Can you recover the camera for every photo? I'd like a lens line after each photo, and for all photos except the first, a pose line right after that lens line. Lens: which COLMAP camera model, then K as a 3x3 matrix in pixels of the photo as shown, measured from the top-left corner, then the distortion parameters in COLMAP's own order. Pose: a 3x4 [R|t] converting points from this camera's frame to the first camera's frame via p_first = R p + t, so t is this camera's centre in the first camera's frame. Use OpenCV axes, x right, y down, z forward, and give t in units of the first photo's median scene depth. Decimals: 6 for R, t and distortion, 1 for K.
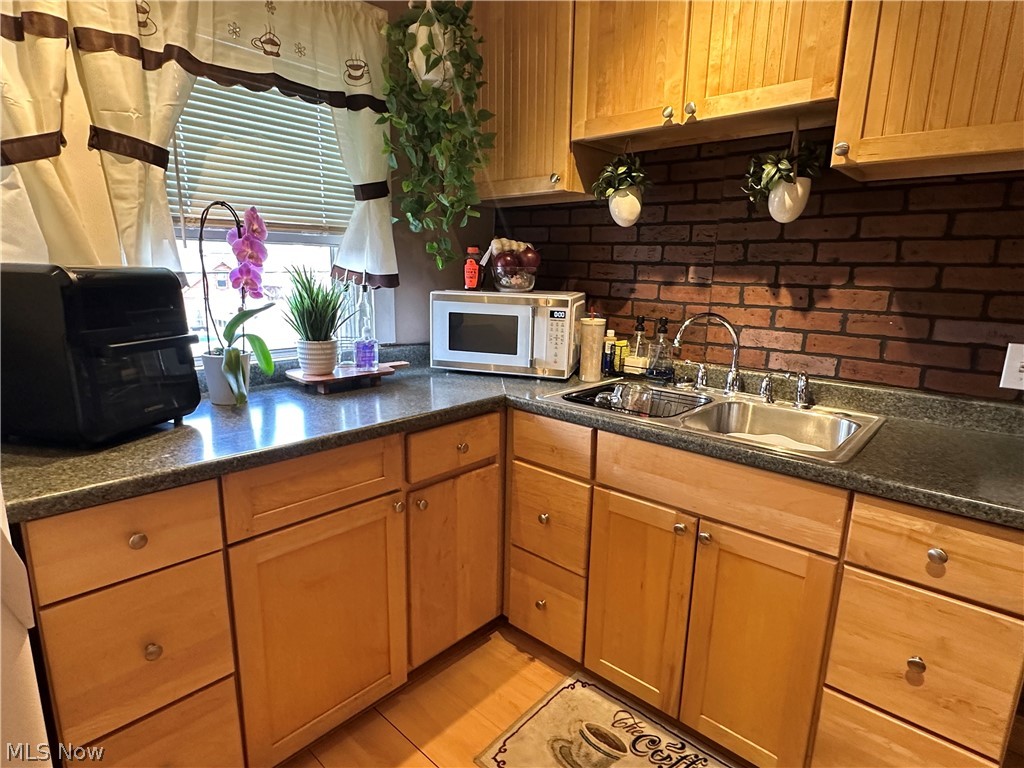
lens RADIAL K [[547.8, 0, 503.9], [0, 547.8, 385.9], [0, 0, 1]] dist [-0.006151, 0.002164]
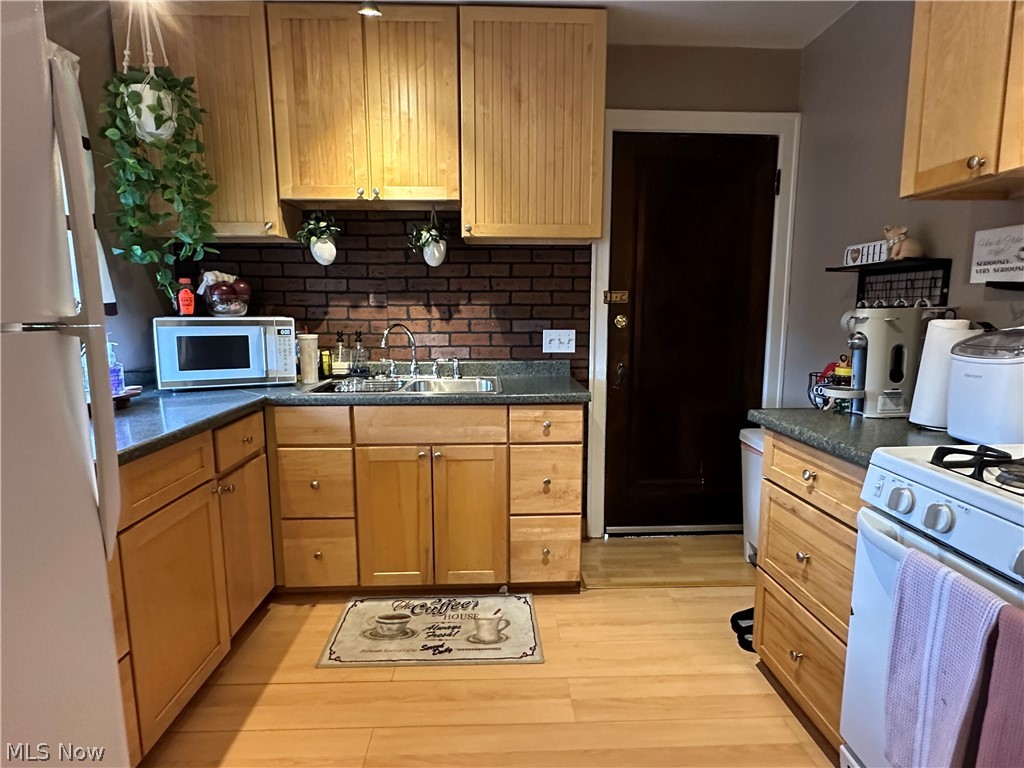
lens RADIAL K [[547.8, 0, 508.9], [0, 547.8, 386.3], [0, 0, 1]] dist [-0.006151, 0.002164]
pose [[0.716448, -0.118464, 0.687509, -0.489403], [0.161429, 0.986883, 0.001825, 0.087949], [-0.678707, 0.109677, 0.726174, -0.298338]]
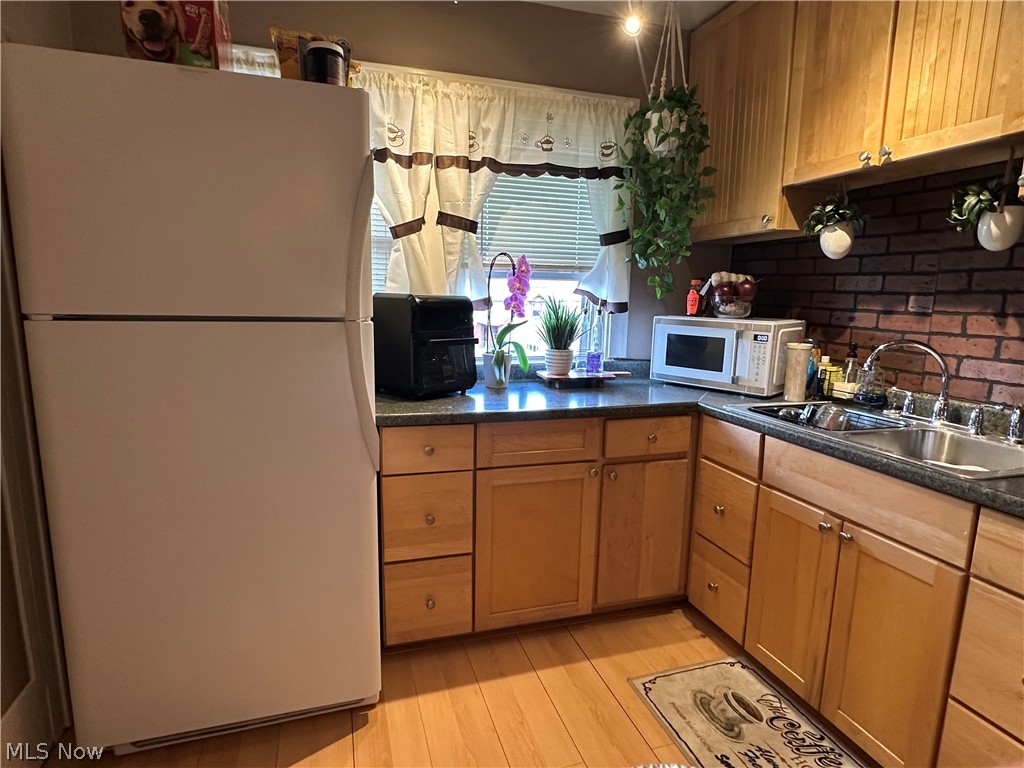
lens RADIAL K [[547.8, 0, 509.8], [0, 547.8, 387.6], [0, 0, 1]] dist [-0.006151, 0.002164]
pose [[0.868374, 0.080667, -0.489305, 0.248803], [-0.106780, 0.993952, -0.025640, 0.064970], [0.484278, 0.074513, 0.871736, -0.262579]]
